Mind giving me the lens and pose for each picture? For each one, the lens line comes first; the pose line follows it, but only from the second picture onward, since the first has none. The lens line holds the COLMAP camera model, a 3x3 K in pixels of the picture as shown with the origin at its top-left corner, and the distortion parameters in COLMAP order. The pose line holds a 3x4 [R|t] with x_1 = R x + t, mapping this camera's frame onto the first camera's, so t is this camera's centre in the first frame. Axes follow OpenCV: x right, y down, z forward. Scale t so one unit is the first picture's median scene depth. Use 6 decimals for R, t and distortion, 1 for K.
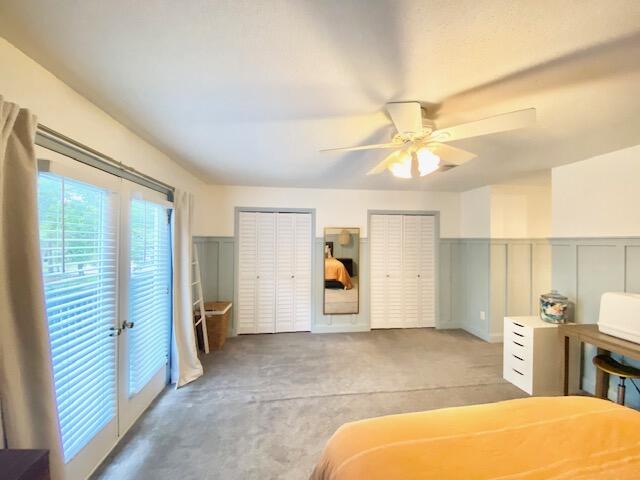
lens RADIAL K [[261.9, 0, 322.0], [0, 261.9, 242.8], [0, 0, 1]] dist [0.006563, -0.012148]
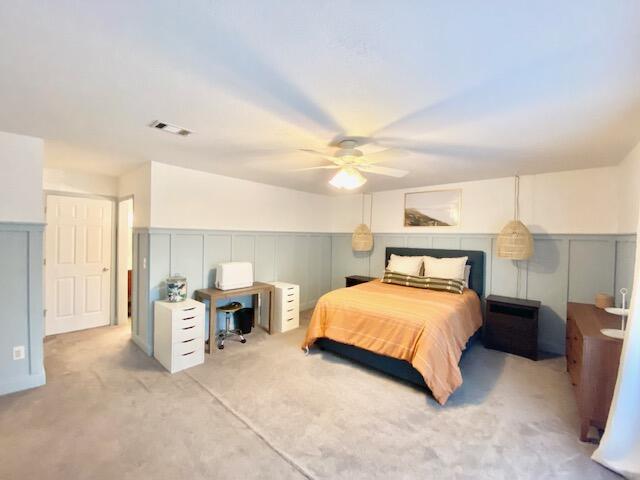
lens RADIAL K [[261.9, 0, 321.1], [0, 261.9, 240.3], [0, 0, 1]] dist [0.006563, -0.012148]
pose [[-0.642497, -0.031456, 0.765642, -0.375351], [-0.025988, 0.999477, 0.019255, -0.006426], [-0.765847, -0.007527, -0.642979, 1.188265]]
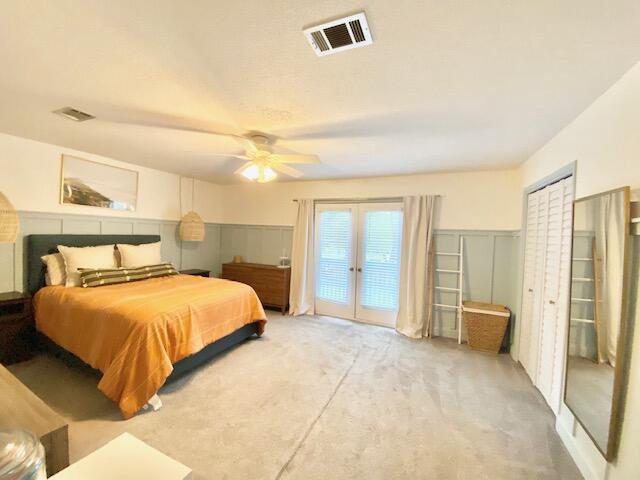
lens RADIAL K [[261.9, 0, 323.1], [0, 261.9, 238.3], [0, 0, 1]] dist [0.006563, -0.012148]
pose [[-0.524769, -0.009732, -0.851189, 0.850312], [-0.036271, 0.999282, 0.010936, 0.018989], [0.850471, 0.036612, -0.524746, 1.247701]]
